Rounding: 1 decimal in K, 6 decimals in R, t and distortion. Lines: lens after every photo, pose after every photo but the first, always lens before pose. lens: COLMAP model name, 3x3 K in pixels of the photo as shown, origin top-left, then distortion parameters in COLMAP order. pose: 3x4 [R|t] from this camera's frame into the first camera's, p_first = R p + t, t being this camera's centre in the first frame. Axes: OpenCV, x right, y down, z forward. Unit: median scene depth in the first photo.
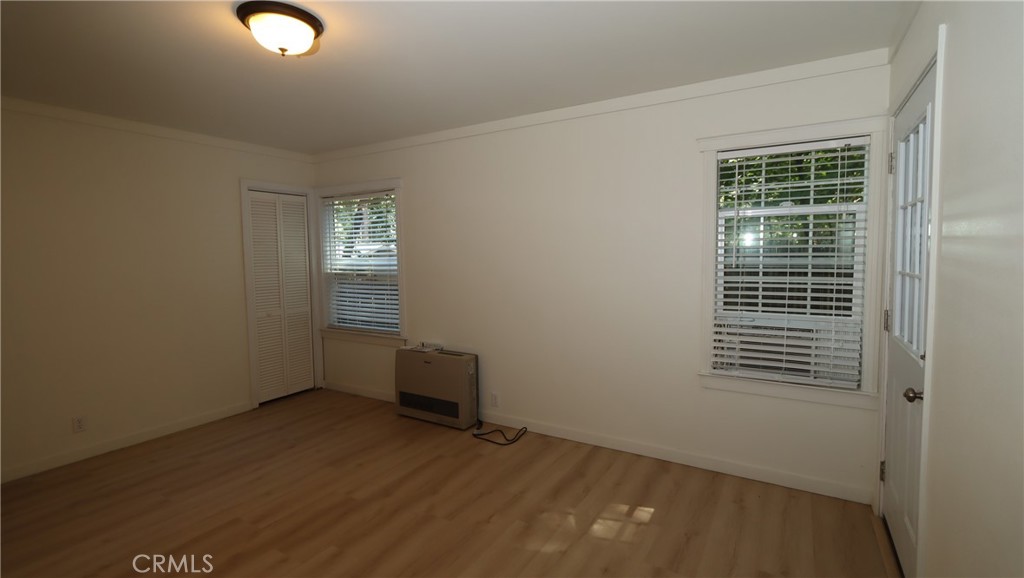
lens RADIAL K [[471.3, 0, 507.0], [0, 471.3, 286.4], [0, 0, 1]] dist [0.005928, -0.001318]
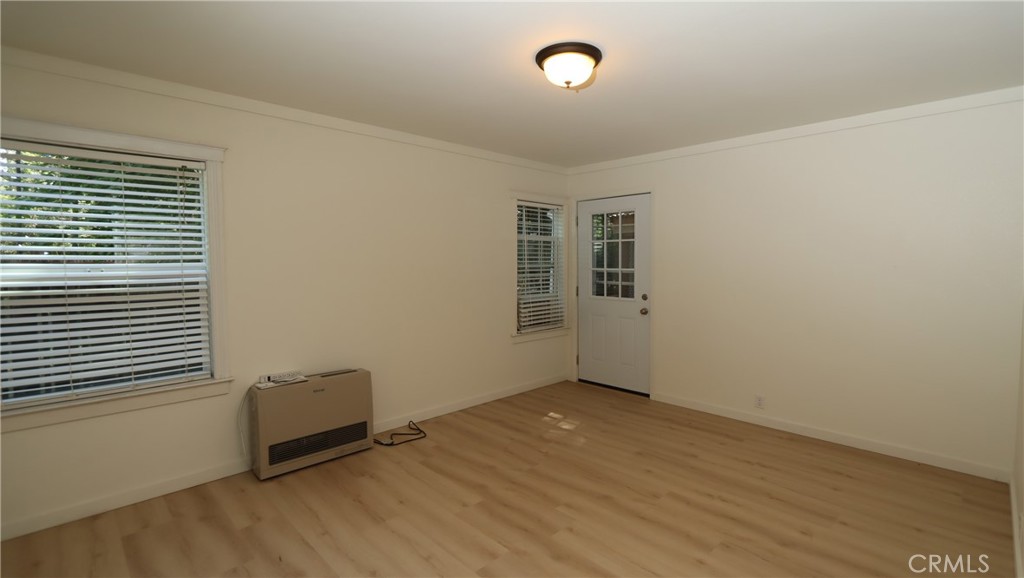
lens RADIAL K [[471.3, 0, 505.1], [0, 471.3, 286.6], [0, 0, 1]] dist [0.005928, -0.001318]
pose [[0.252183, -0.039016, 0.966893, -1.221726], [0.075300, 0.996948, 0.020590, -0.016432], [-0.964745, 0.067614, 0.254351, 0.651416]]
